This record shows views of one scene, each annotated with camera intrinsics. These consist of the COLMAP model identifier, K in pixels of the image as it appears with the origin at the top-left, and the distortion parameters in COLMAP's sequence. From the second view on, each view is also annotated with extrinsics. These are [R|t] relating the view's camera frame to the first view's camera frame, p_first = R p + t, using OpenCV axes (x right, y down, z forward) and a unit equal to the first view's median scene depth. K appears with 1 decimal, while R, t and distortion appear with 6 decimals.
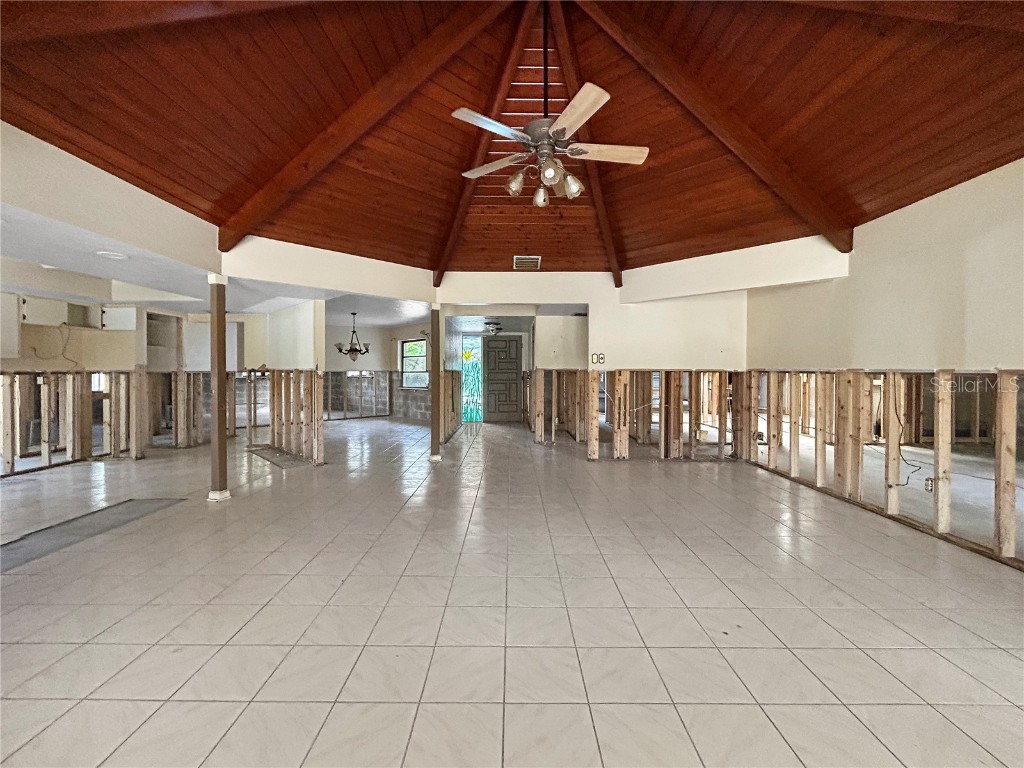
lens RADIAL K [[438.4, 0, 512.0], [0, 438.4, 384.0], [0, 0, 1]] dist [-0.000021, 0.000001]
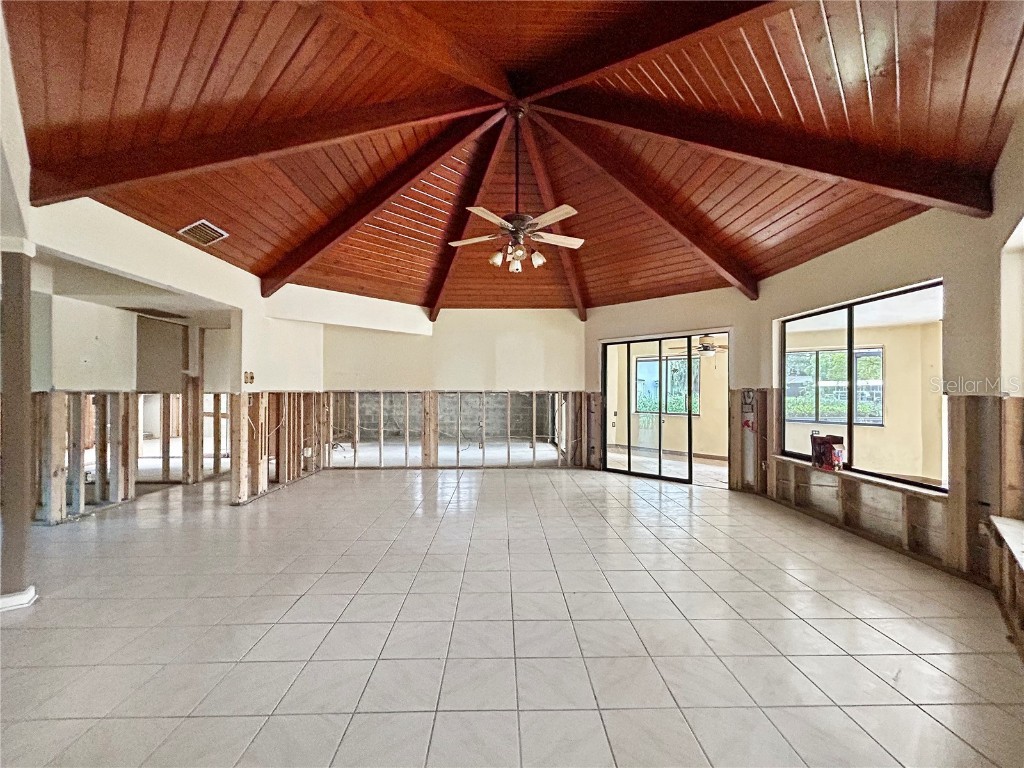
lens RADIAL K [[422.7, 0, 511.3], [0, 422.7, 391.0], [0, 0, 1]] dist [-0.001514, -0.000055]
pose [[-0.031613, -0.000225, 0.999500, -0.616075], [0.031987, 0.999488, 0.001236, -0.018271], [-0.998988, 0.032010, -0.031590, 0.531662]]
